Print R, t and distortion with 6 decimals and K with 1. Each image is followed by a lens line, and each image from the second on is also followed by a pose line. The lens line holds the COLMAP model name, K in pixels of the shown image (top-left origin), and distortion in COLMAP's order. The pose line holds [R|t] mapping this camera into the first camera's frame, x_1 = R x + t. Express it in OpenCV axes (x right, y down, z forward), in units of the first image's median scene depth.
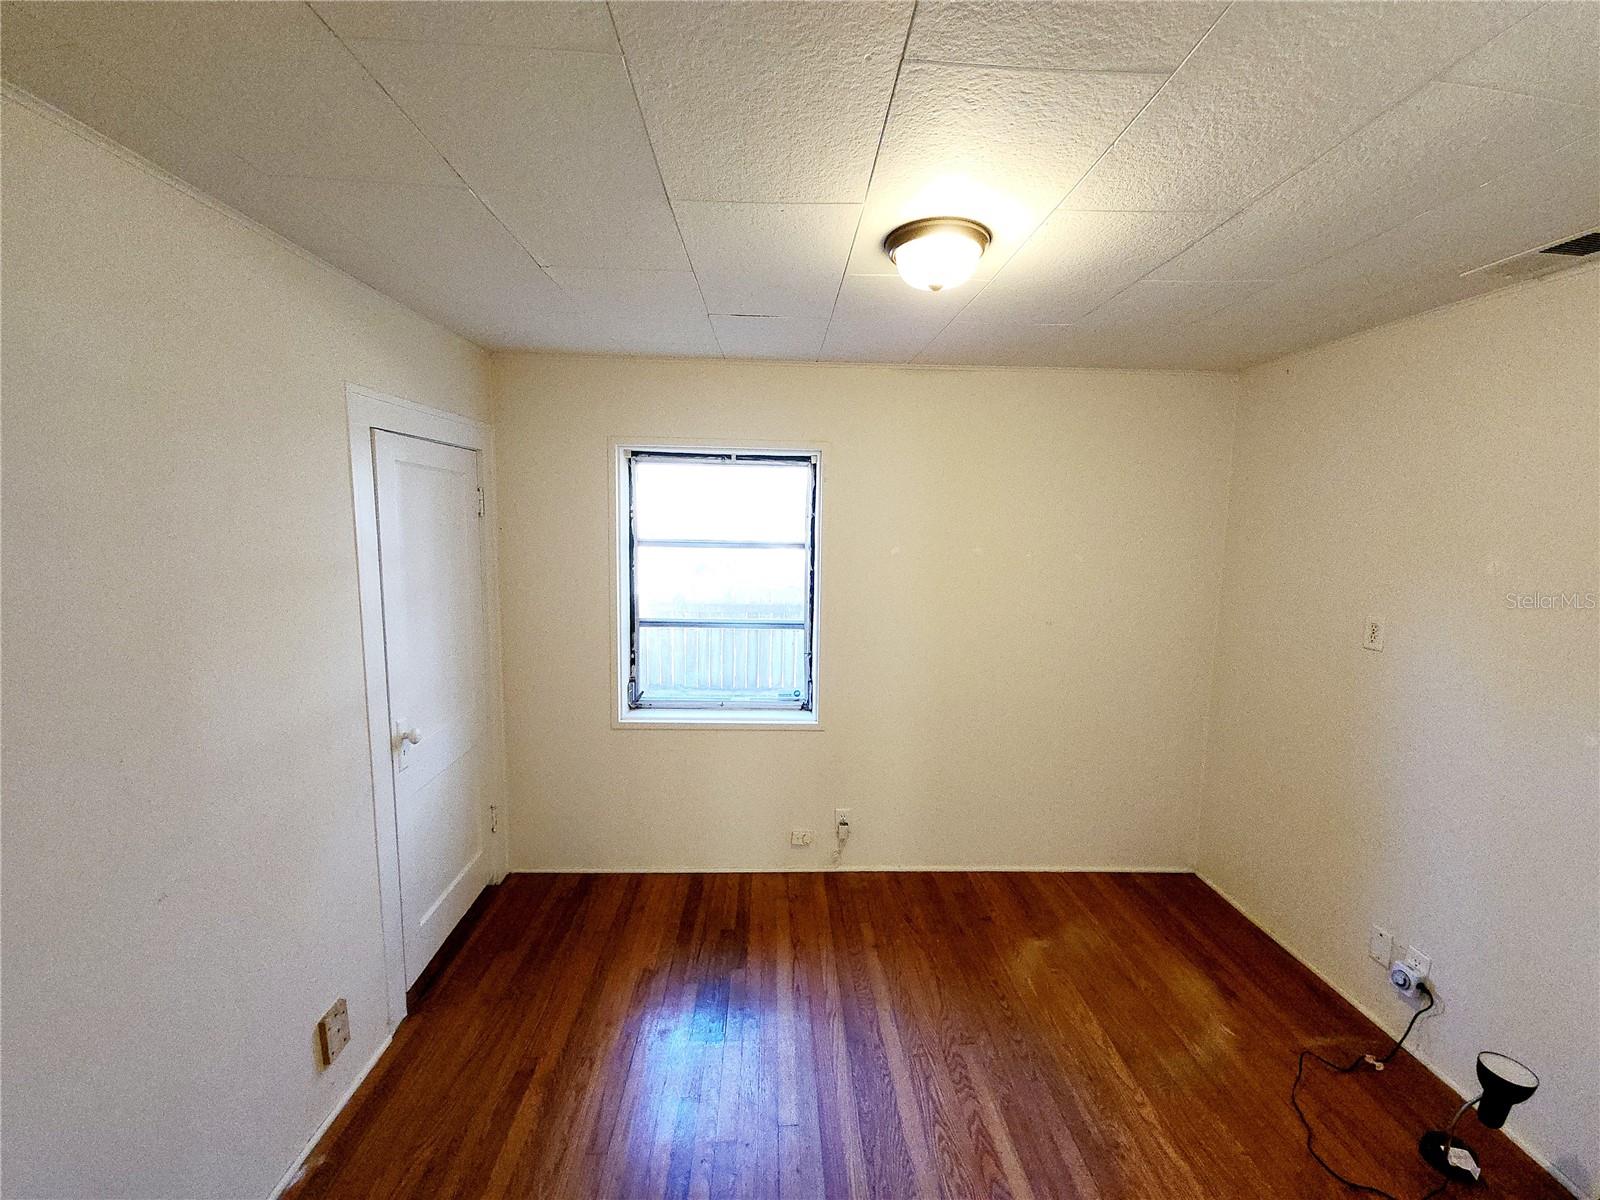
lens RADIAL K [[649.1, 0, 804.6], [0, 649.1, 598.2], [0, 0, 1]] dist [-0.000154, -0.005790]
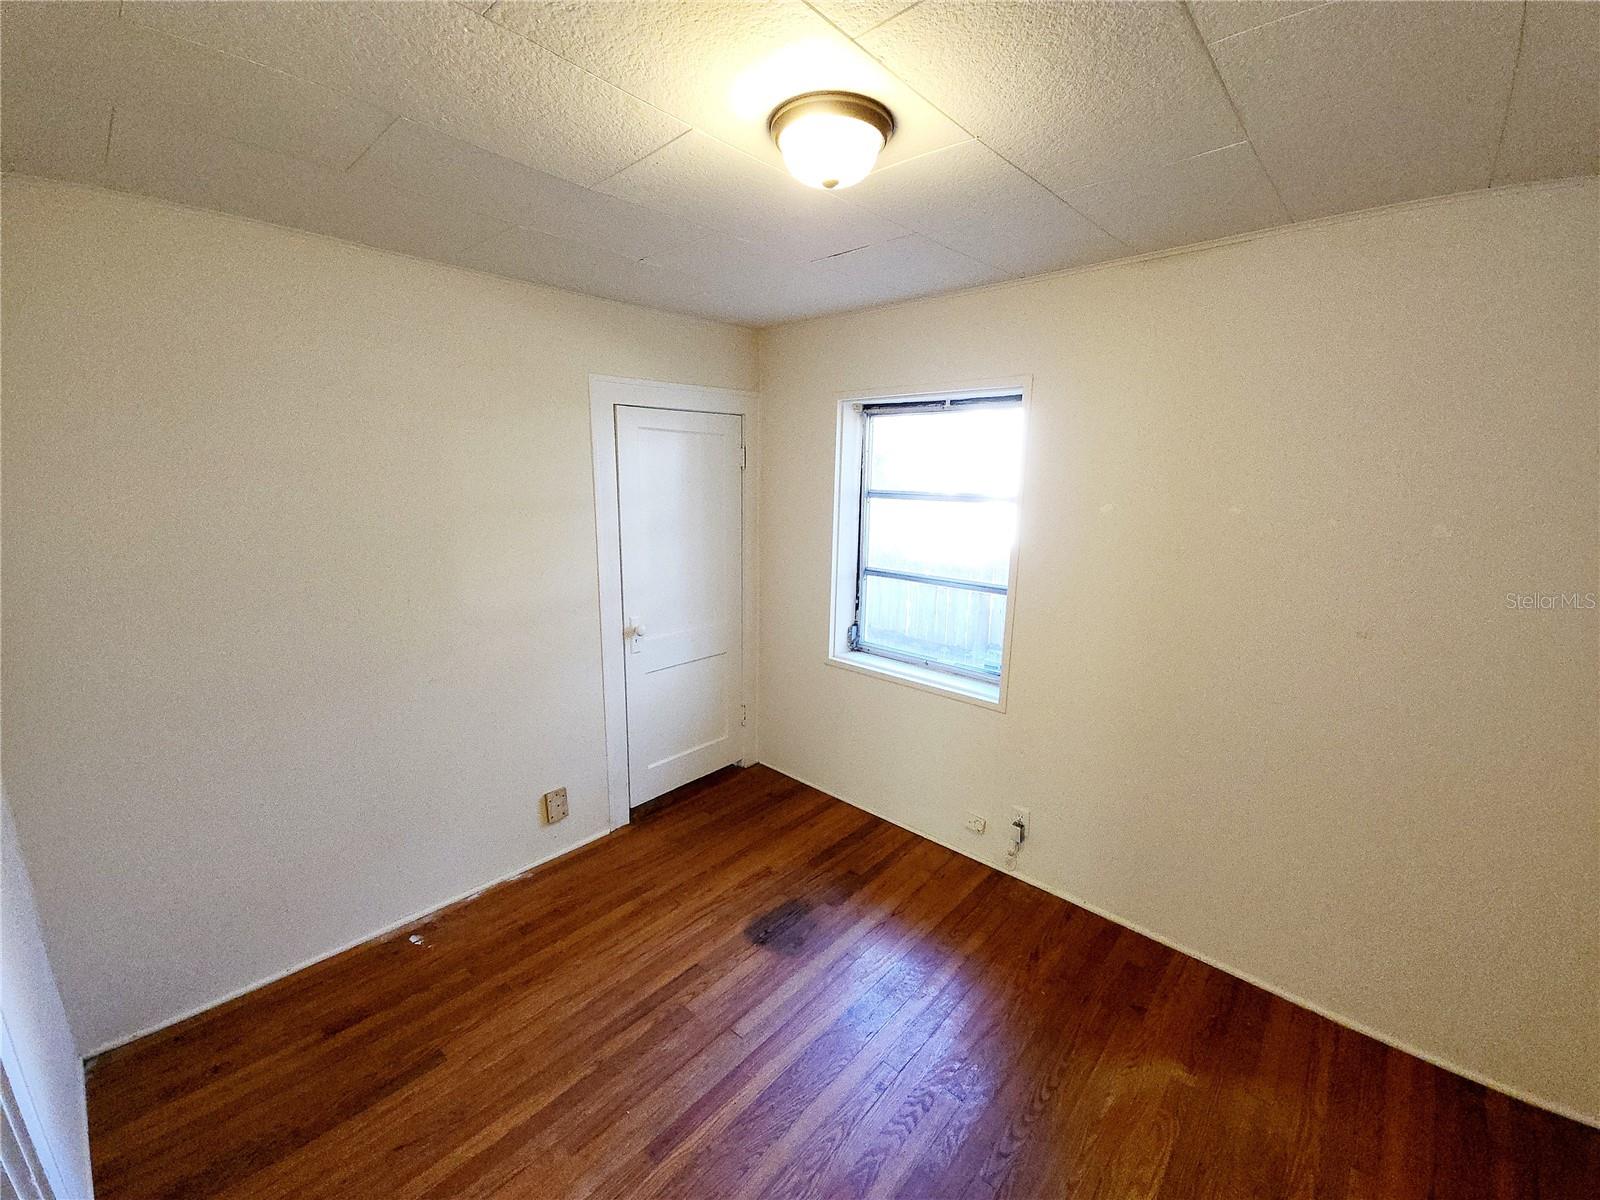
lens RADIAL K [[649.1, 0, 804.6], [0, 649.1, 598.2], [0, 0, 1]] dist [-0.000154, -0.005790]
pose [[0.705456, 0.125573, -0.697541, 0.450970], [-0.082366, 0.992036, 0.095288, -0.011217], [0.703952, -0.009767, 0.710181, 0.201109]]
